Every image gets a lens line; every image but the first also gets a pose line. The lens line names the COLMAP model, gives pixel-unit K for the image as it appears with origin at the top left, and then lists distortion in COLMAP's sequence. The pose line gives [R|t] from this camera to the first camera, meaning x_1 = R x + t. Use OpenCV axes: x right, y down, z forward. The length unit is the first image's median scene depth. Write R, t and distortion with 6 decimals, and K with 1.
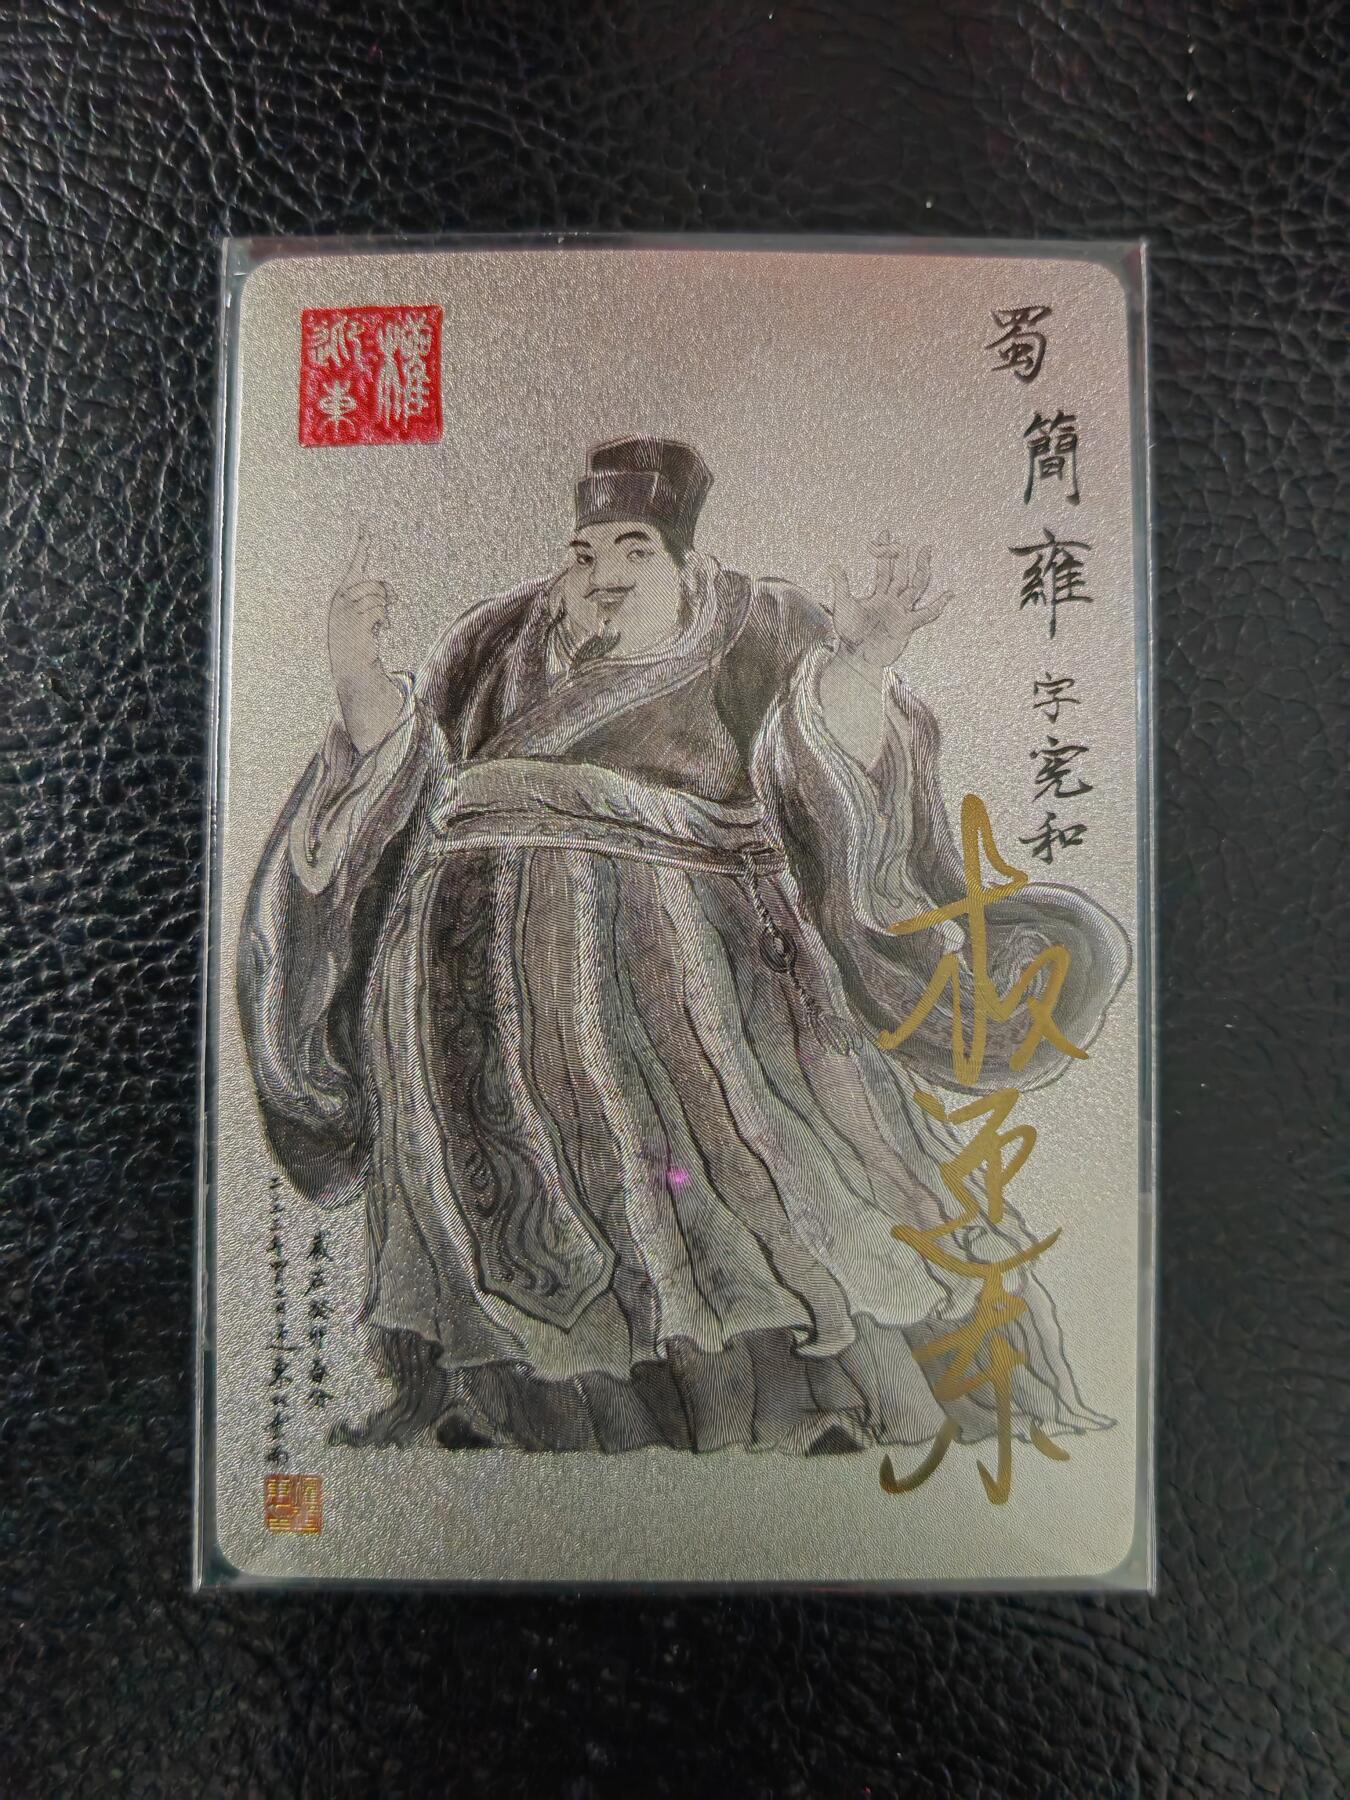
lens RADIAL K [[1389.9, 0, 667.9], [0, 1389.9, 895.4], [0, 0, 1]] dist [-0.030065, -0.025294]
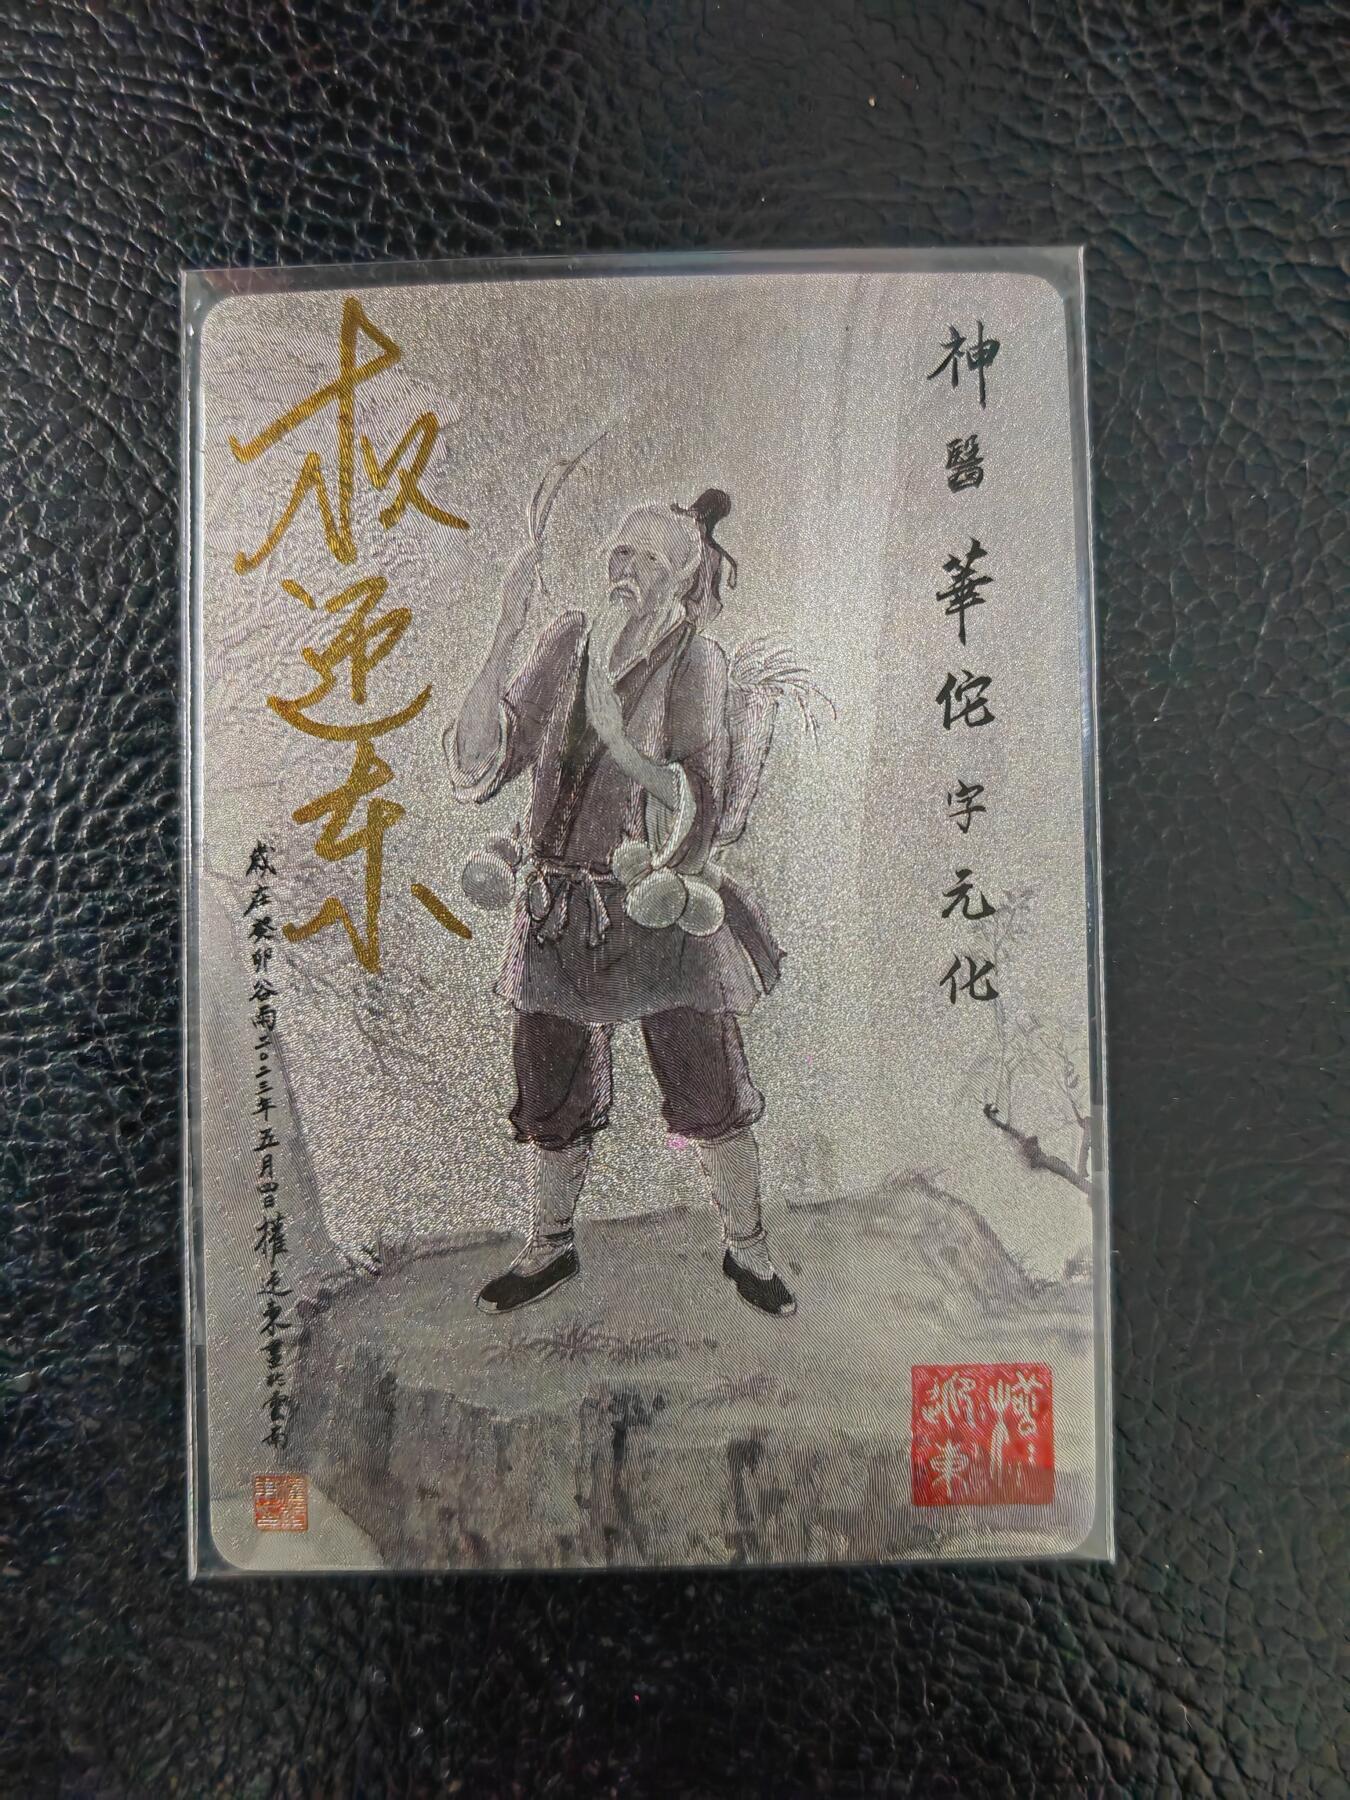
lens RADIAL K [[1389.9, 0, 707.0], [0, 1389.9, 909.9], [0, 0, 1]] dist [-0.030065, -0.025294]
pose [[0.998015, -0.062965, -0.001101, 0.231067], [0.062973, 0.997720, 0.024286, 0.031359], [-0.000430, -0.024307, 0.999704, -0.034813]]
